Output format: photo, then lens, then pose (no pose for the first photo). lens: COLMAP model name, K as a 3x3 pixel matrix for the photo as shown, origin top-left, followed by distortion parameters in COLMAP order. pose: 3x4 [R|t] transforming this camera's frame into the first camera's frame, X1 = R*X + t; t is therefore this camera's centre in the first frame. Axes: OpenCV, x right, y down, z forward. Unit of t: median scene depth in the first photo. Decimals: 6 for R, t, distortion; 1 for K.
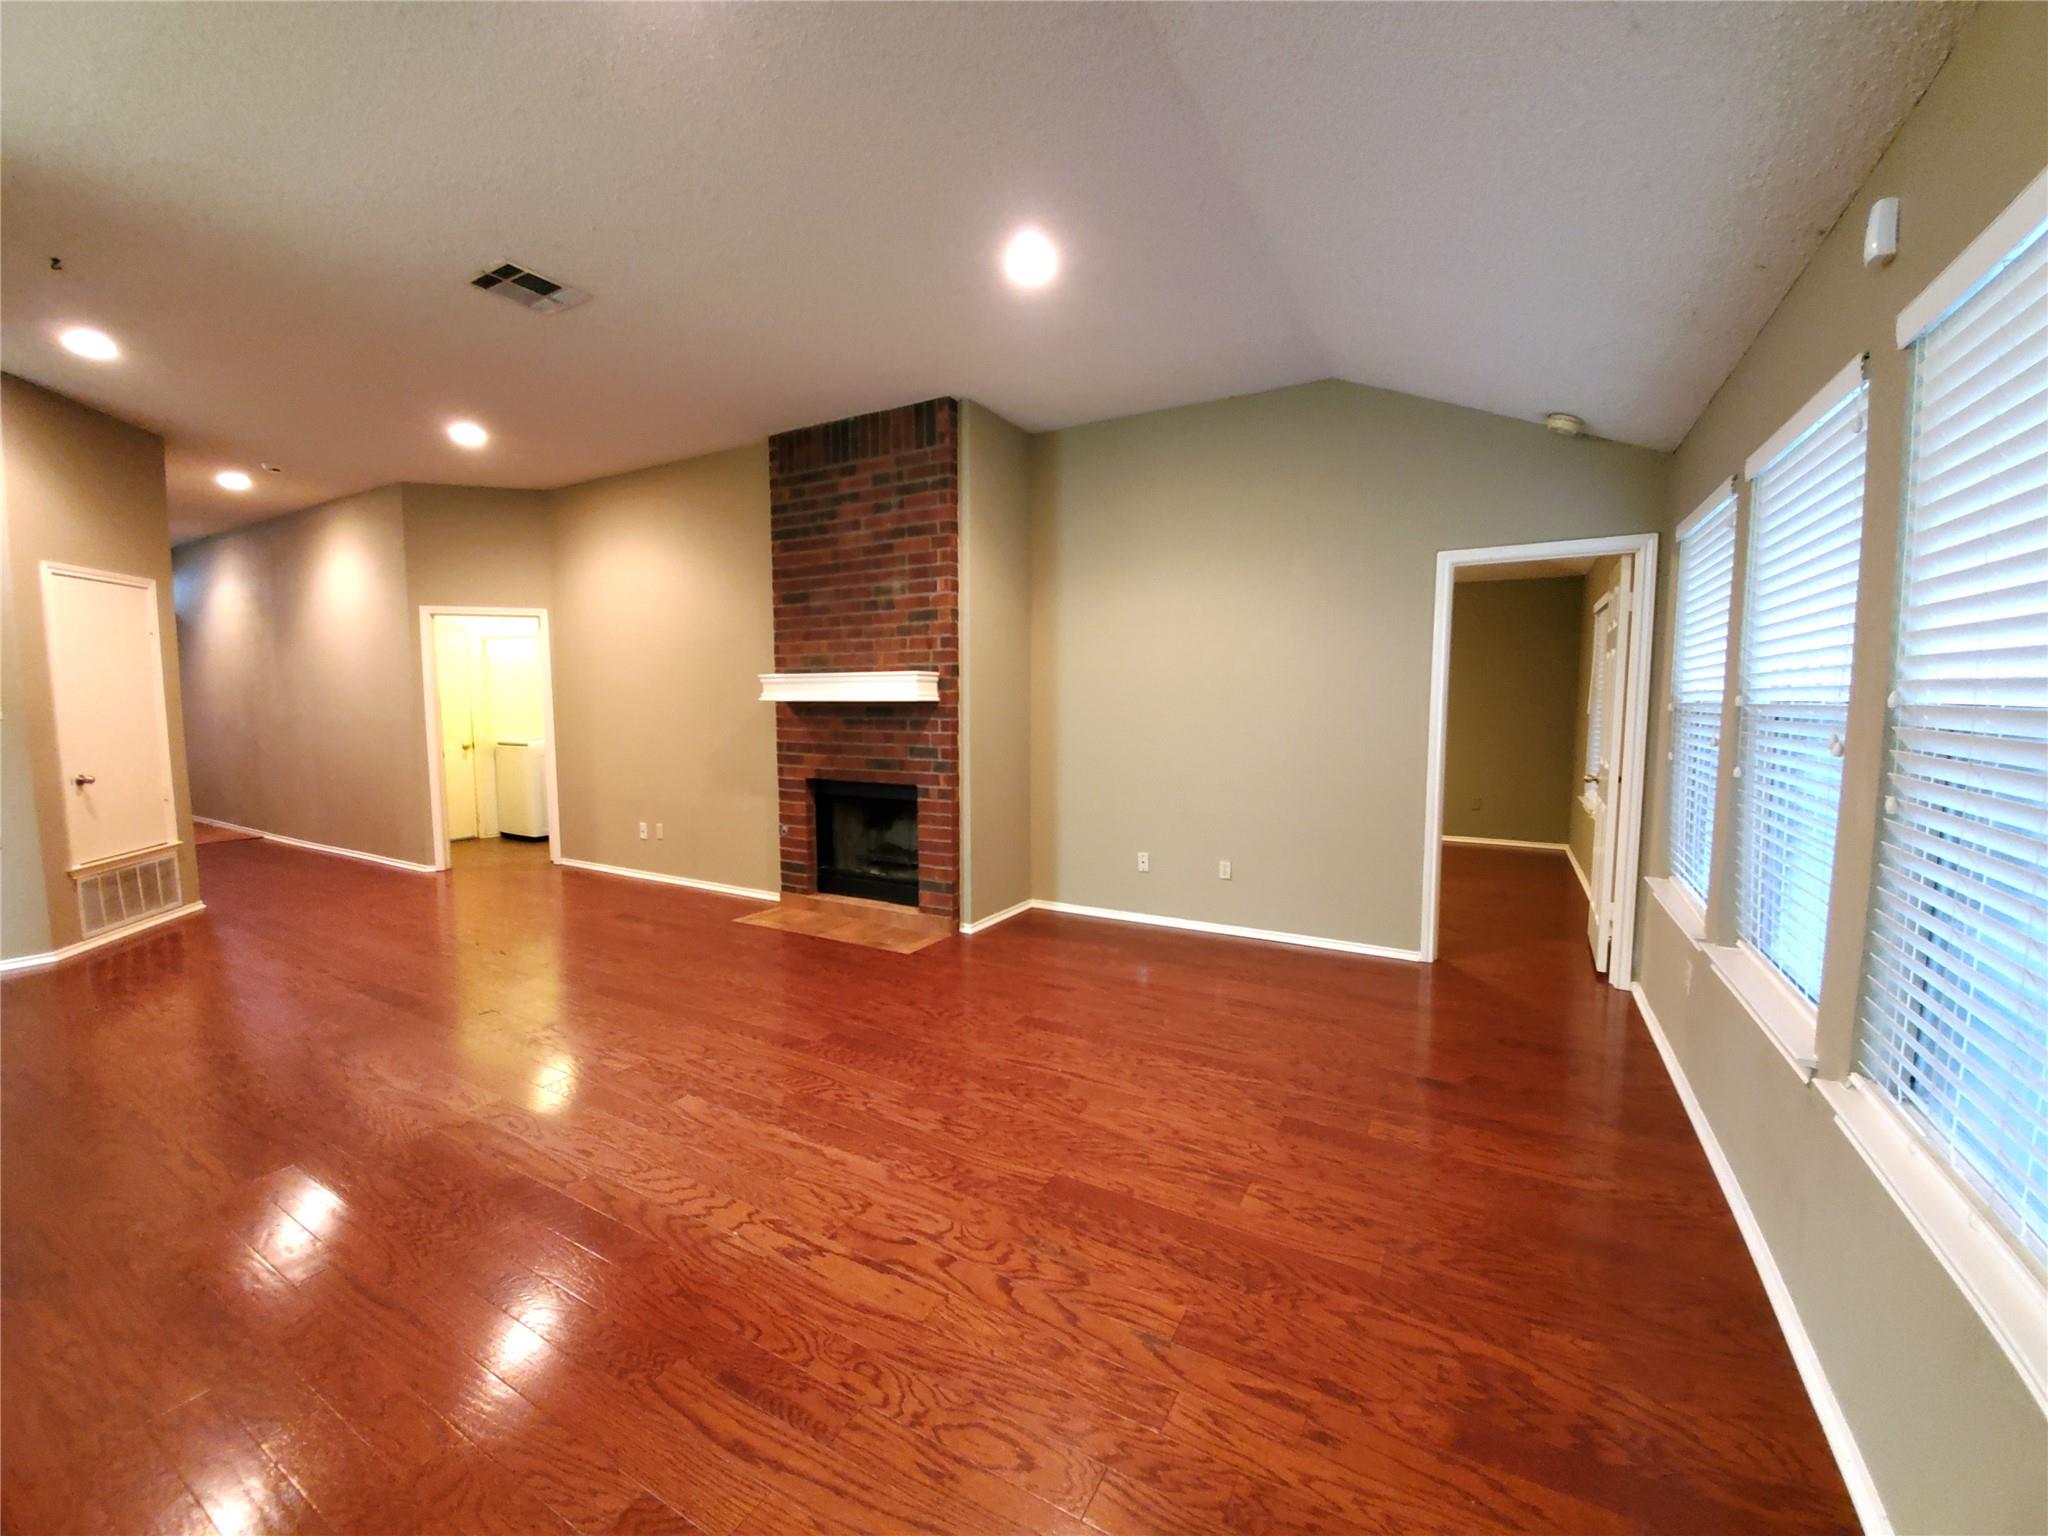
lens RADIAL K [[813.7, 0, 1041.0], [0, 813.7, 764.0], [0, 0, 1]] dist [-0.000403, -0.000135]
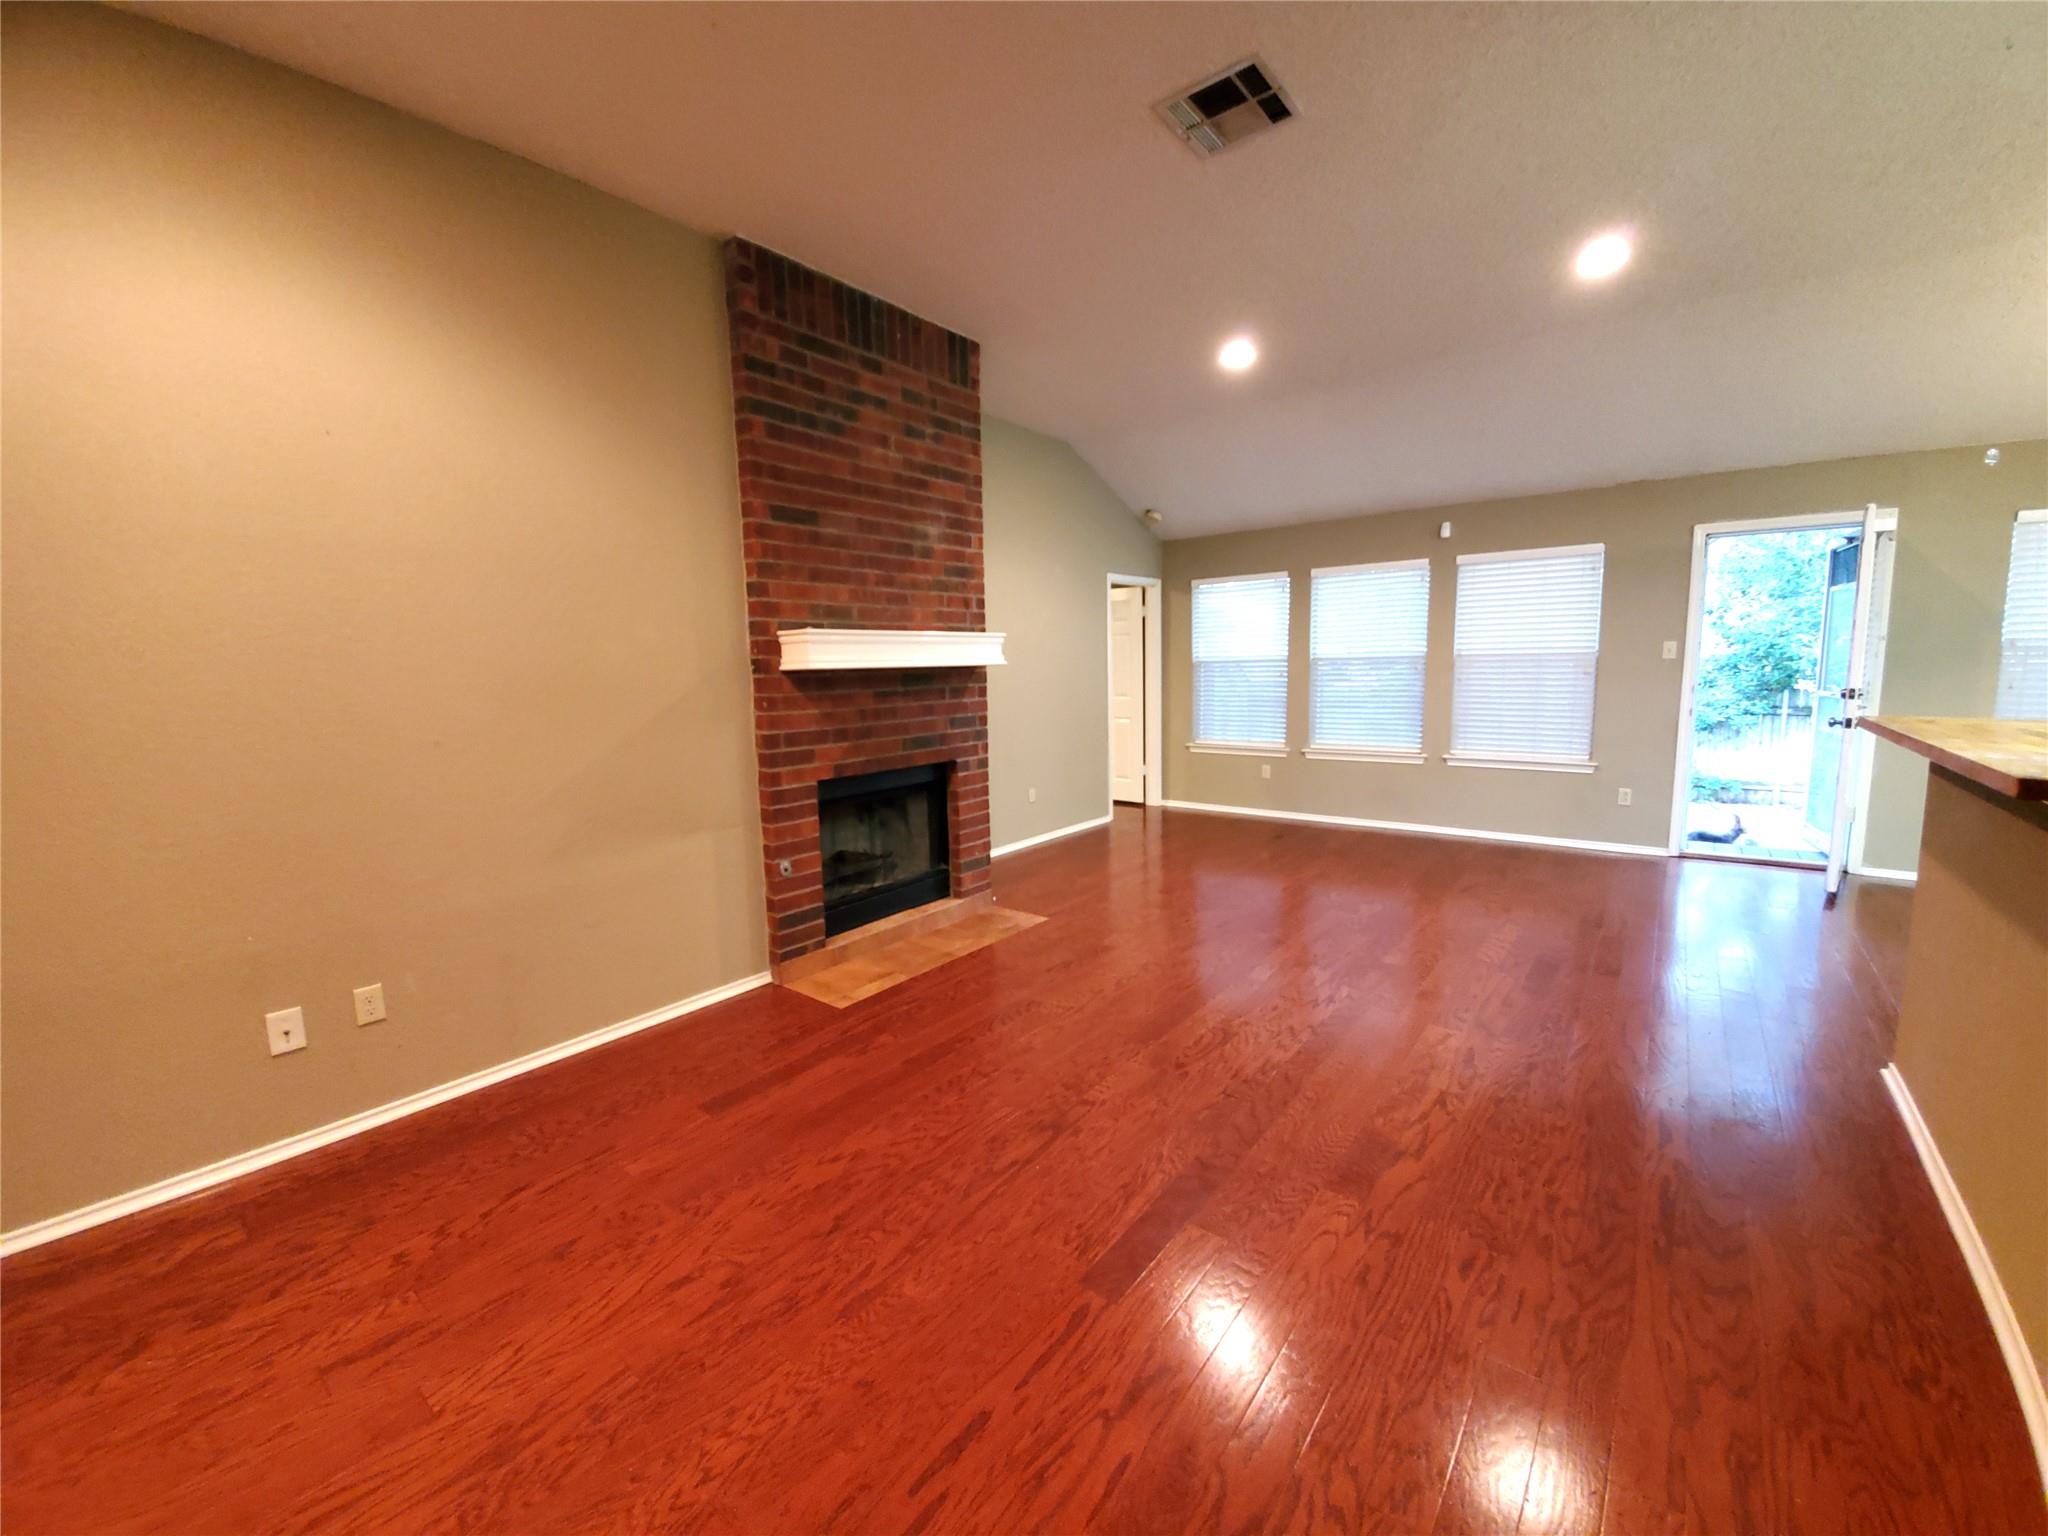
lens RADIAL K [[813.7, 0, 1035.2], [0, 813.7, 766.7], [0, 0, 1]] dist [-0.000403, -0.000135]
pose [[0.148379, -0.124735, 0.981033, -1.007247], [0.102313, 0.988626, 0.110226, -0.055974], [-0.983624, 0.084017, 0.159454, 0.756220]]
